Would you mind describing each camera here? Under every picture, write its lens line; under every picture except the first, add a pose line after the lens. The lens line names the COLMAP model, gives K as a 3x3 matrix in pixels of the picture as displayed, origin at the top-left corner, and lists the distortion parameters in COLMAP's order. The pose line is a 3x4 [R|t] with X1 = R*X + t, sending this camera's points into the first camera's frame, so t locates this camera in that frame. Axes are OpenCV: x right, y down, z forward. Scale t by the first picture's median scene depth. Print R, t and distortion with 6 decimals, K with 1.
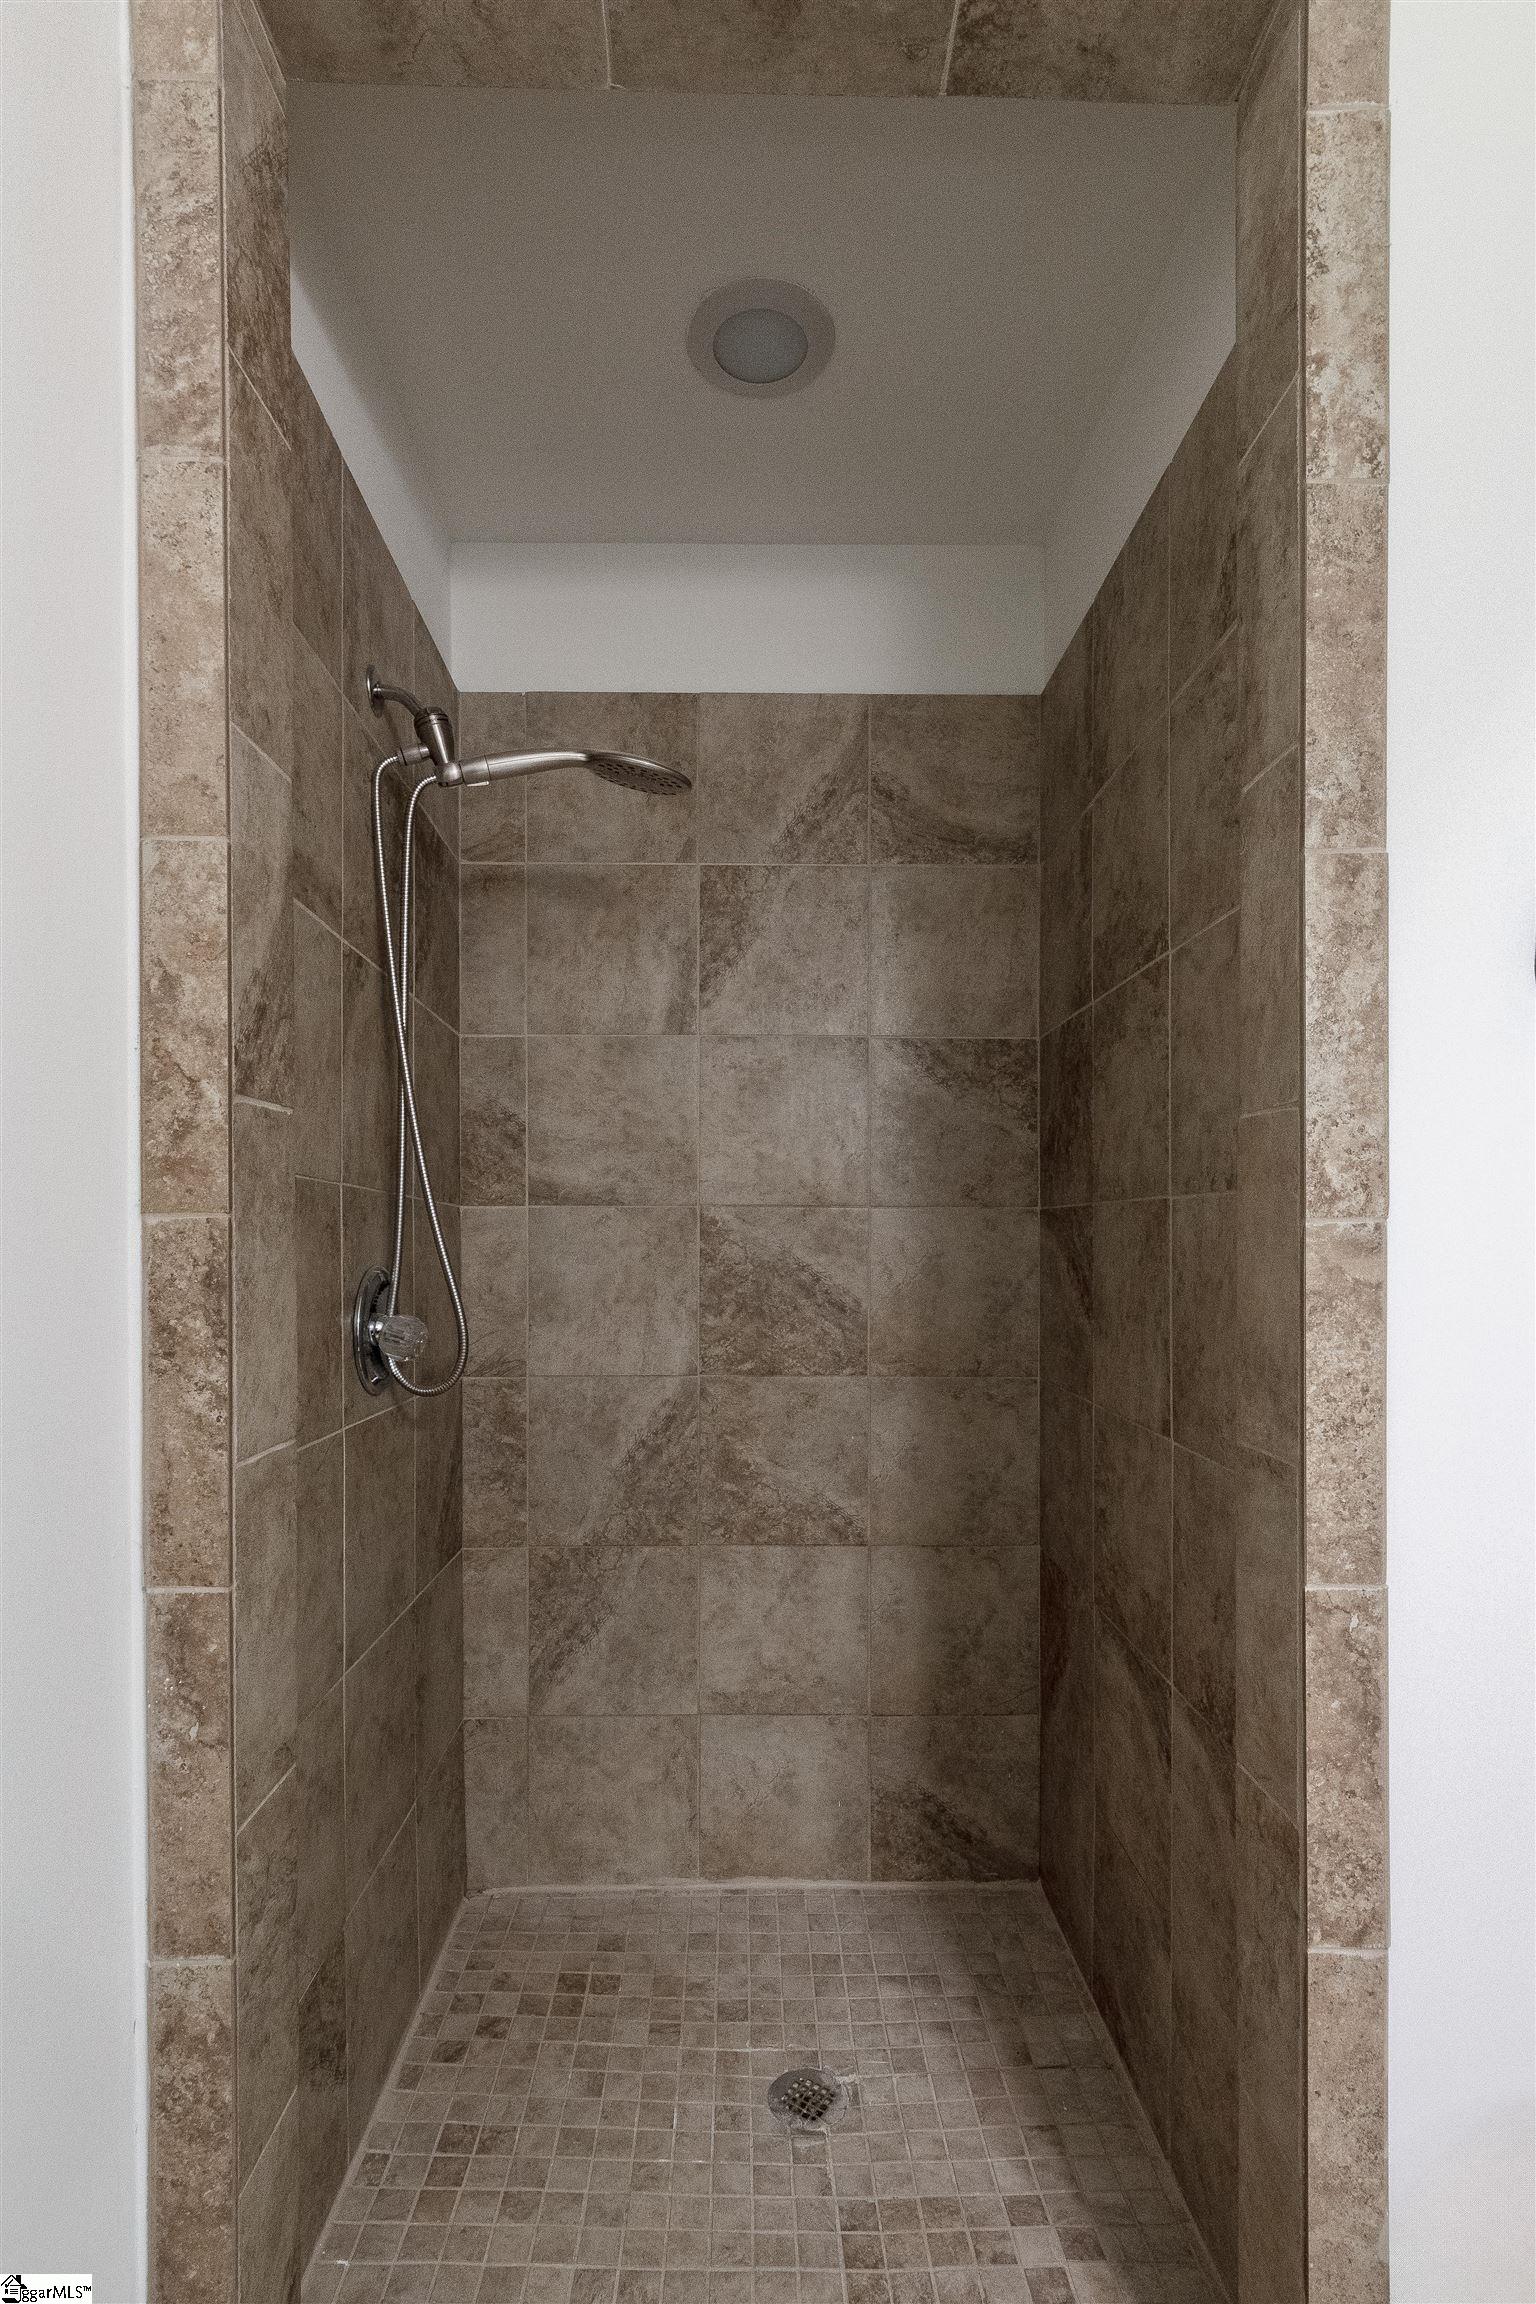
lens RADIAL K [[1081.1, 0, 765.6], [0, 1081.1, 1242.4], [0, 0, 1]] dist [-0.011068, -0.000033]
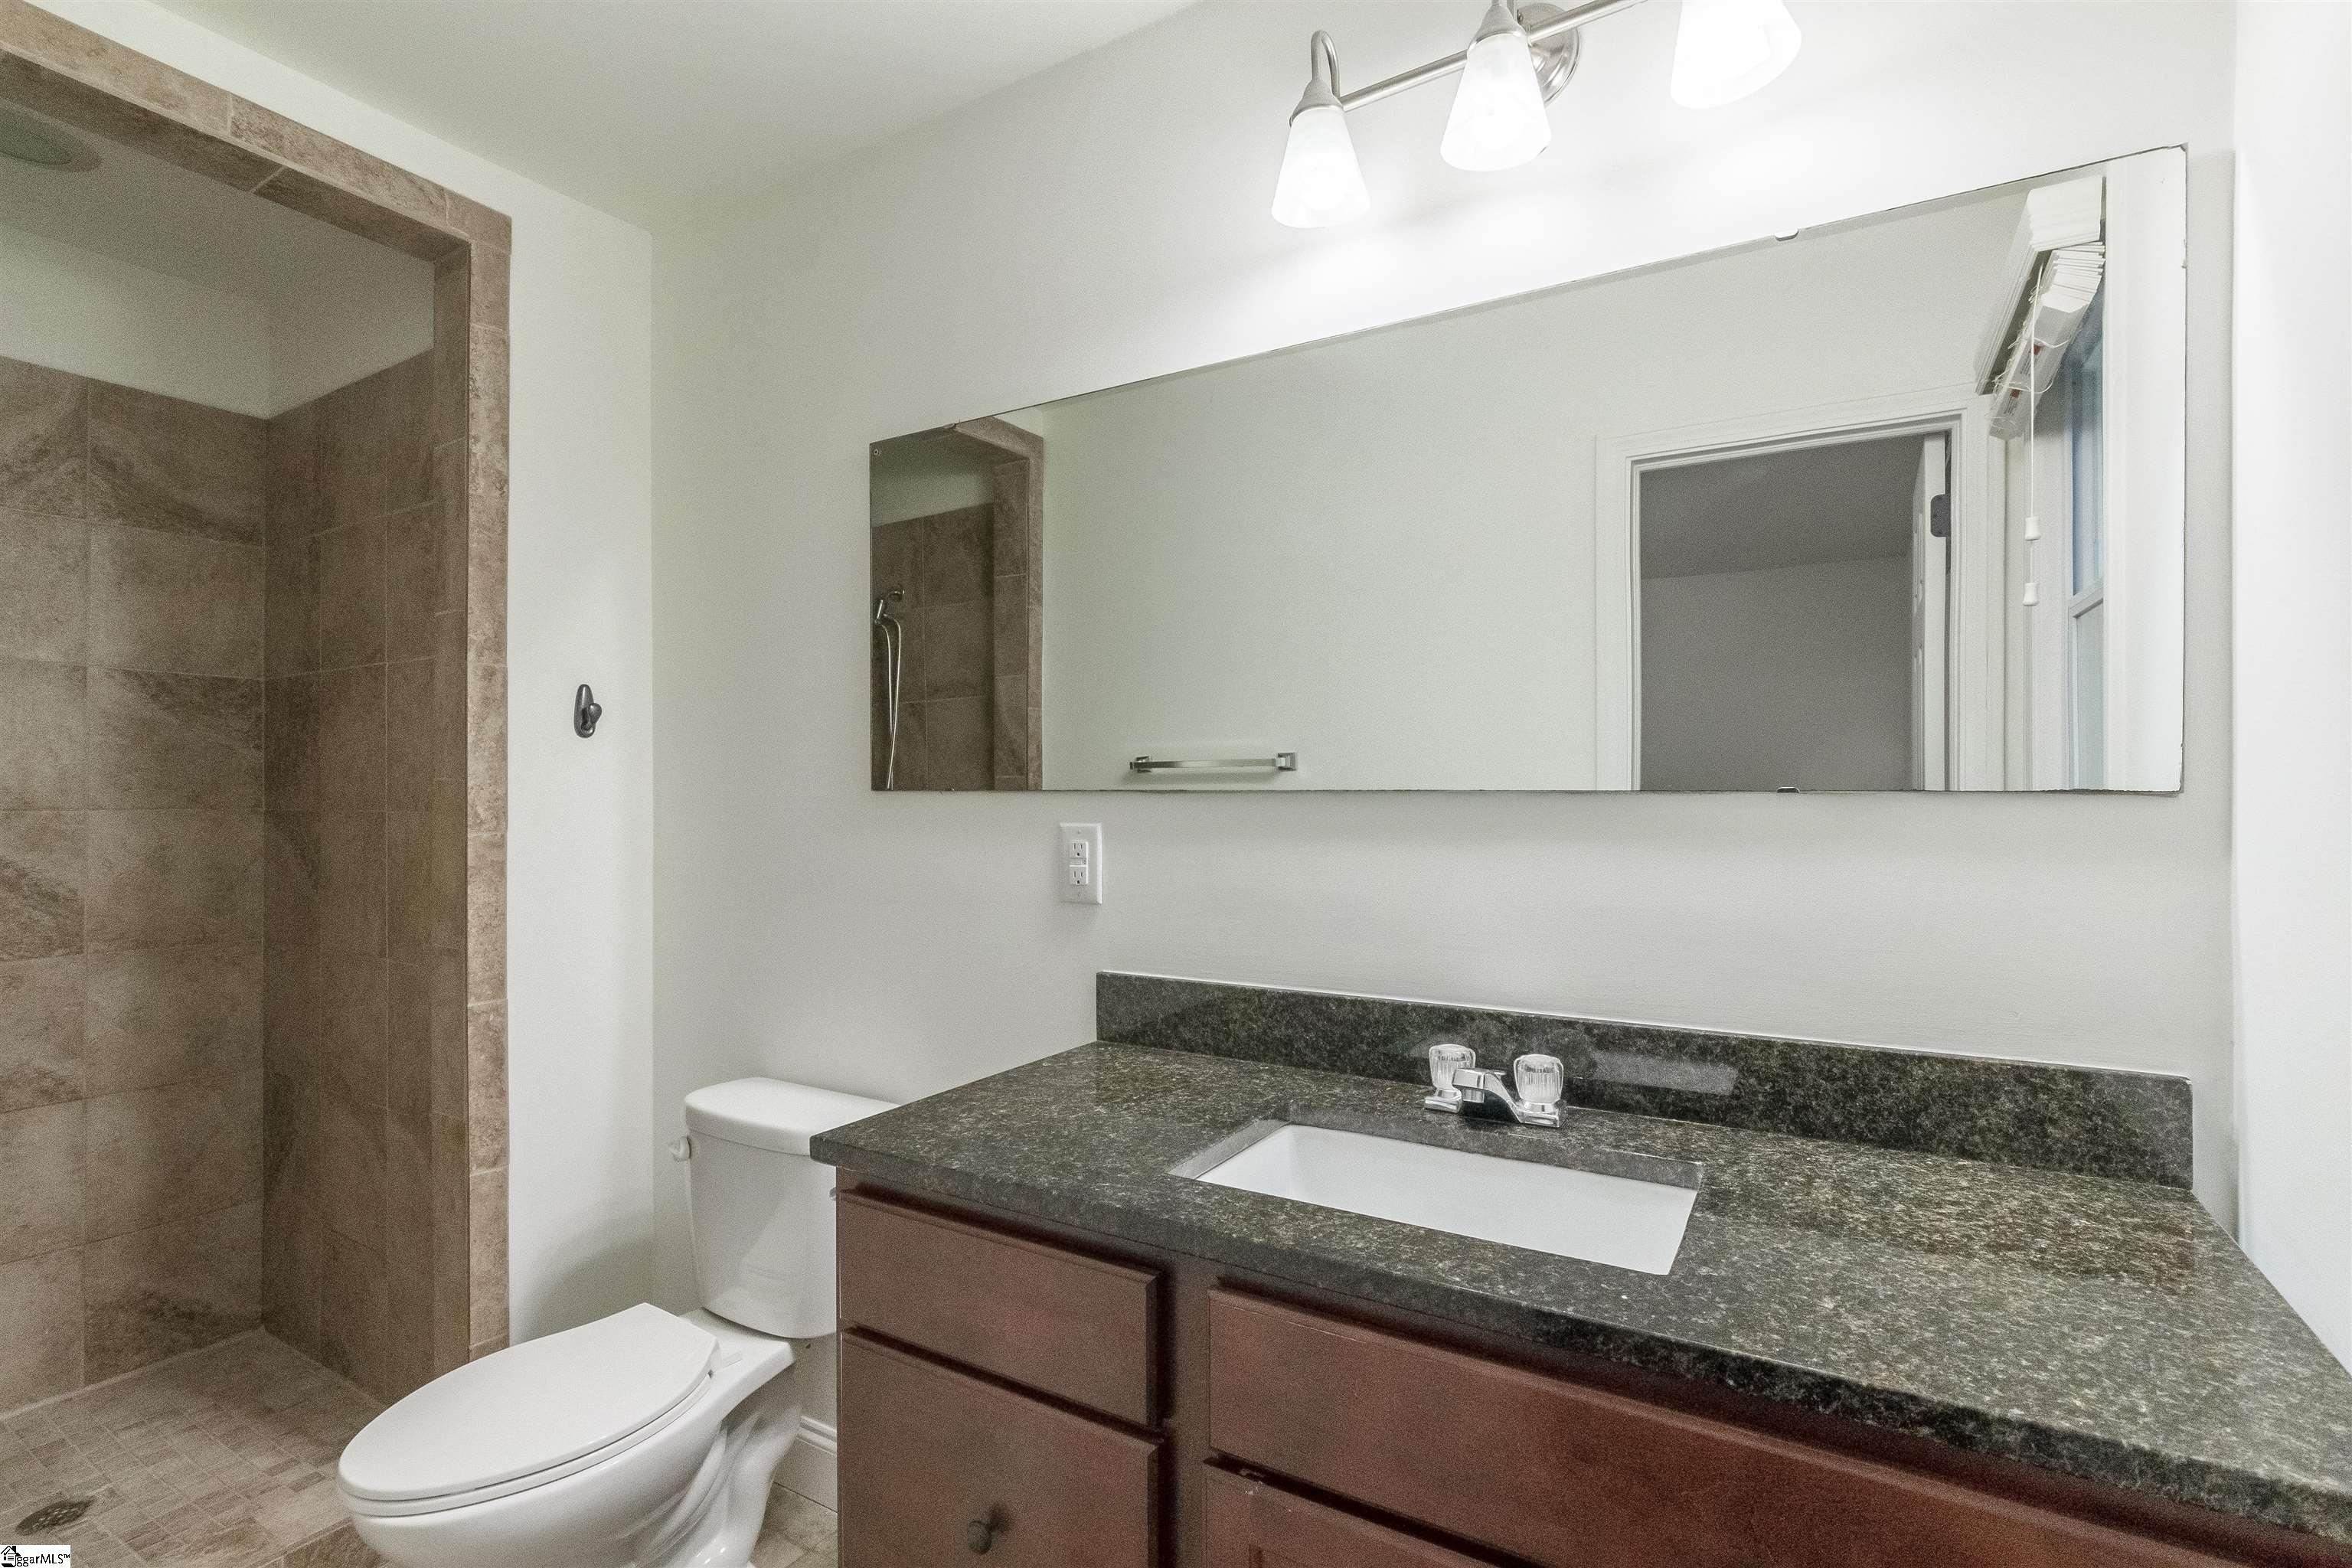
lens RADIAL K [[1119.9, 0, 1138.5], [0, 1119.9, 786.3], [0, 0, 1]] dist [0.001299, 0.007388]
pose [[0.555443, 0.004415, 0.831543, -0.295920], [0.005535, 0.999944, -0.009006, -0.042078], [-0.831536, 0.009605, 0.555387, -0.650797]]
